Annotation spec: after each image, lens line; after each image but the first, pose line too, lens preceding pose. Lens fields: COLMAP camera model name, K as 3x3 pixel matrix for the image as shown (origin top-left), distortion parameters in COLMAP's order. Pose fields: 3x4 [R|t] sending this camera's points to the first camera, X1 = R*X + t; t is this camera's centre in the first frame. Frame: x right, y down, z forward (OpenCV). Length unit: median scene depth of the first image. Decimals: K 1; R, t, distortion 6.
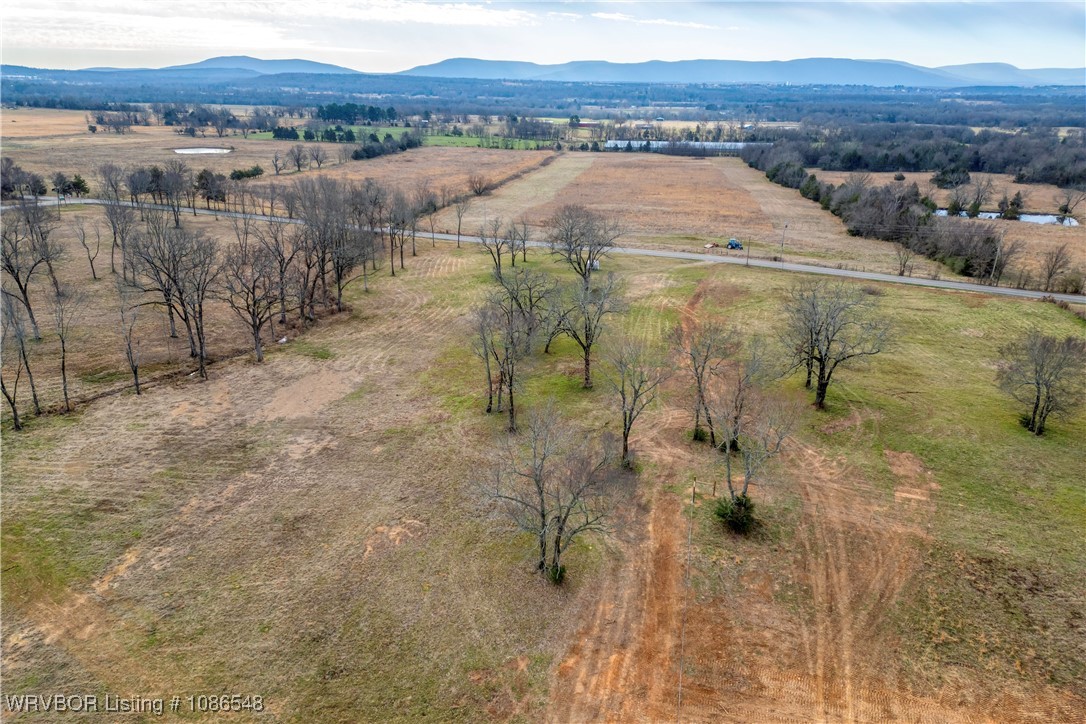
lens RADIAL K [[754.4, 0, 552.7], [0, 754.4, 388.1], [0, 0, 1]] dist [0.074805, -0.059945]
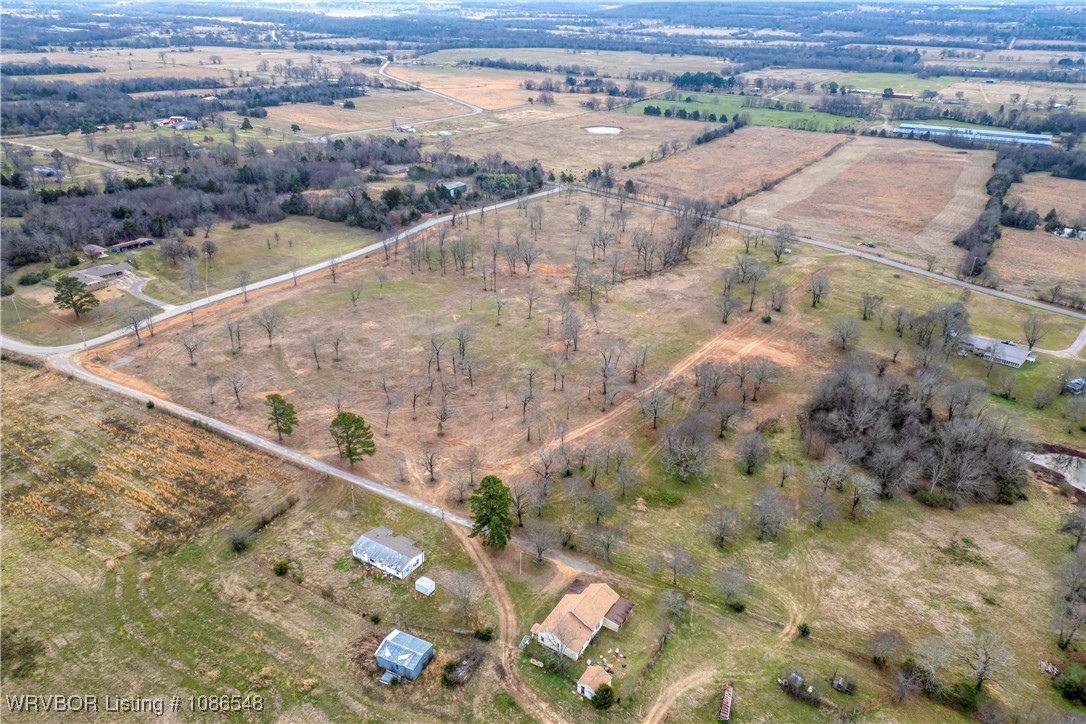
lens RADIAL K [[754.4, 0, 557.9], [0, 754.4, 381.4], [0, 0, 1]] dist [0.074805, -0.059945]
pose [[0.917934, 0.181509, -0.352778, 0.105225], [-0.147030, 0.981525, 0.122434, 0.020031], [0.368483, -0.060517, 0.927662, -0.529555]]
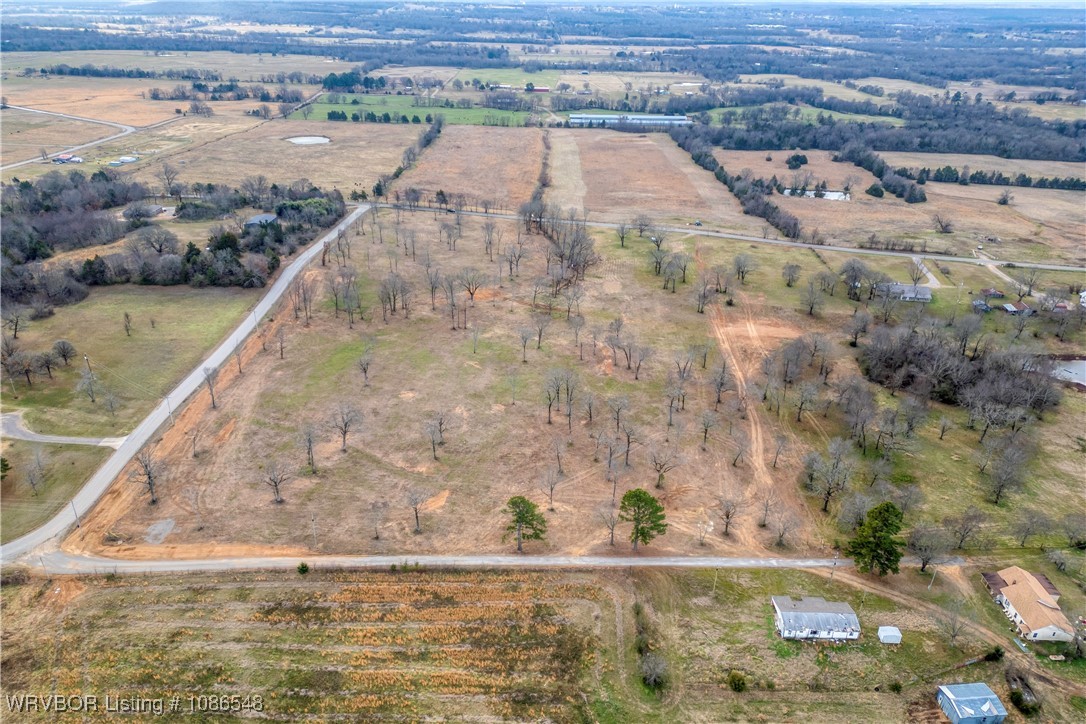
lens RADIAL K [[754.4, 0, 553.9], [0, 754.4, 374.2], [0, 0, 1]] dist [0.074805, -0.059945]
pose [[0.989763, -0.056555, 0.131040, -0.219724], [0.044526, 0.994672, 0.092977, 0.015241], [-0.135600, -0.086190, 0.987008, -0.530957]]
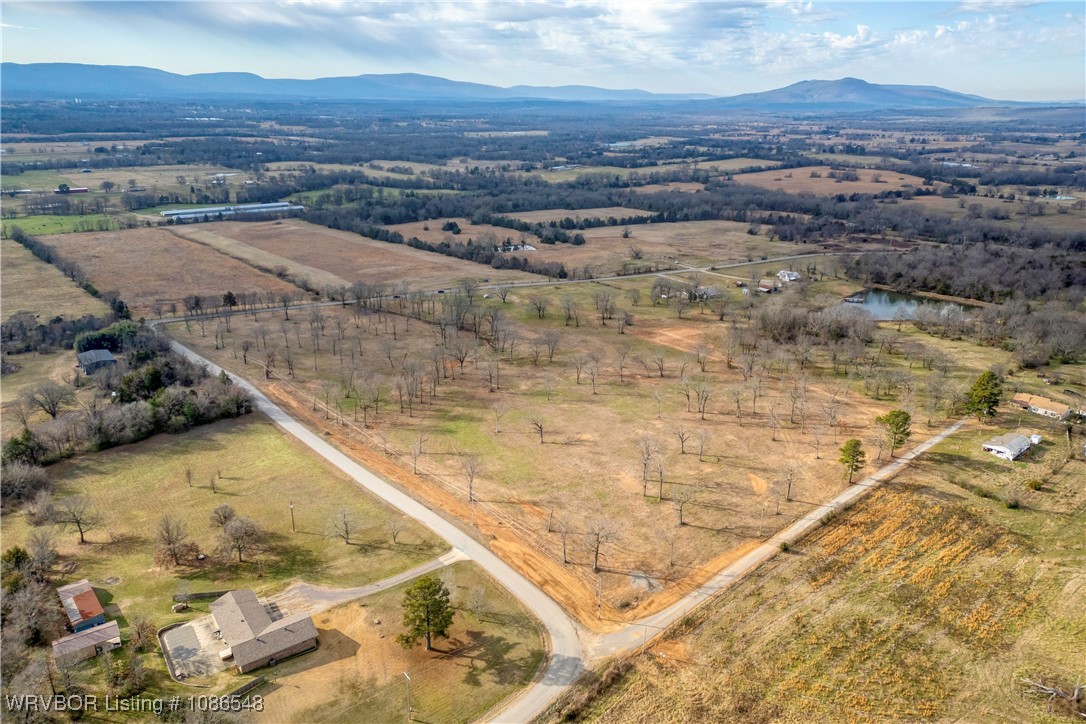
lens RADIAL K [[754.4, 0, 551.1], [0, 754.4, 360.7], [0, 0, 1]] dist [0.074805, -0.059945]
pose [[0.653911, -0.252162, 0.713312, -0.637248], [0.275415, 0.957471, 0.085994, -0.034290], [-0.704660, 0.140225, 0.695551, -0.390654]]
